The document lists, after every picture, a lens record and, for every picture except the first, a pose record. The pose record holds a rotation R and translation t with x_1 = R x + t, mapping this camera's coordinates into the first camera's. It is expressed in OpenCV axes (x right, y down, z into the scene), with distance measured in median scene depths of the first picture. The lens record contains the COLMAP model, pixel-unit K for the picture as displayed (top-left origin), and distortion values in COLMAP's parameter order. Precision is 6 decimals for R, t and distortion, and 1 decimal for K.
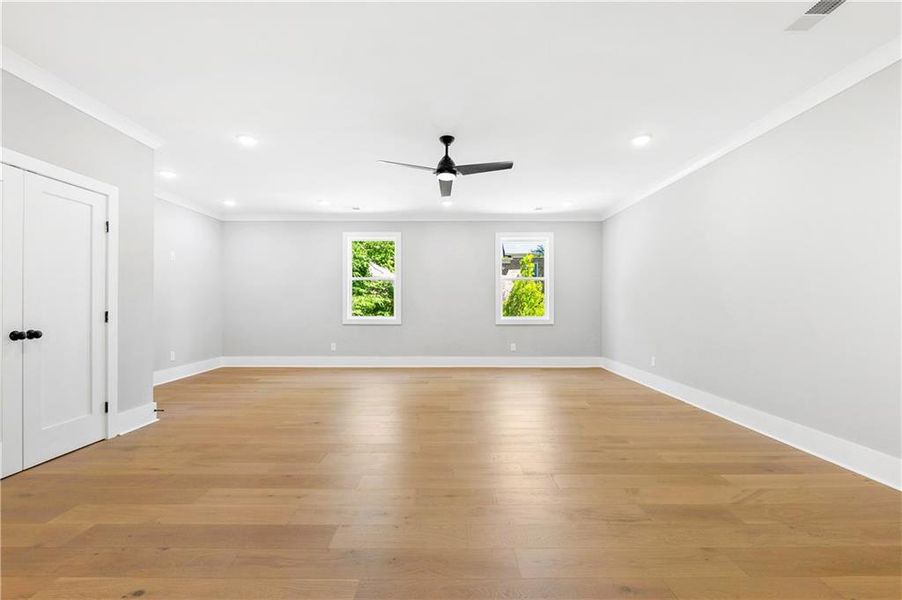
lens RADIAL K [[393.2, 0, 453.4], [0, 393.2, 301.0], [0, 0, 1]] dist [-0.004640, 0.000325]
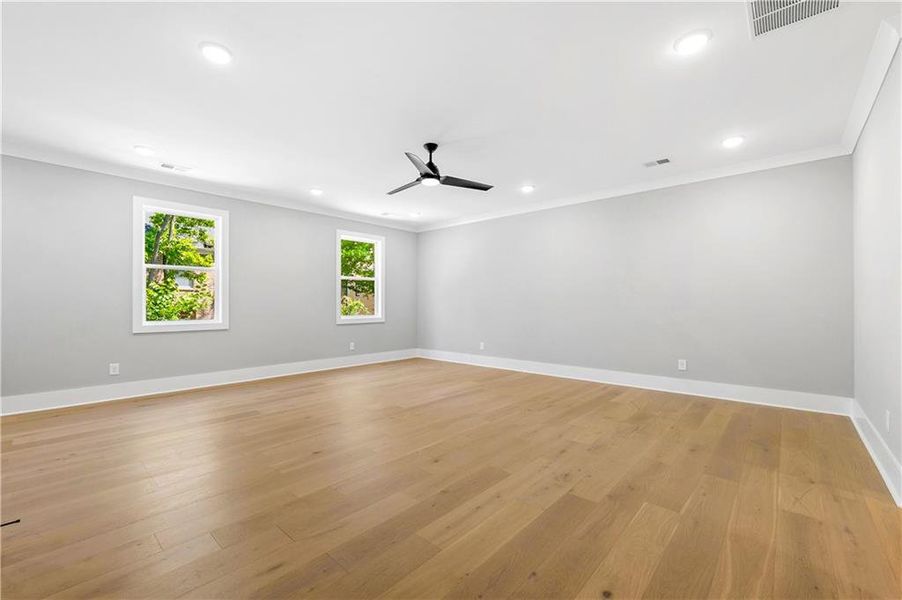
lens RADIAL K [[393.2, 0, 450.8], [0, 393.2, 298.7], [0, 0, 1]] dist [-0.004640, 0.000325]
pose [[0.649496, 0.008093, 0.760322, -0.482189], [-0.005754, 0.999967, -0.005728, 0.000483], [-0.760343, -0.000655, 0.649522, 0.172091]]
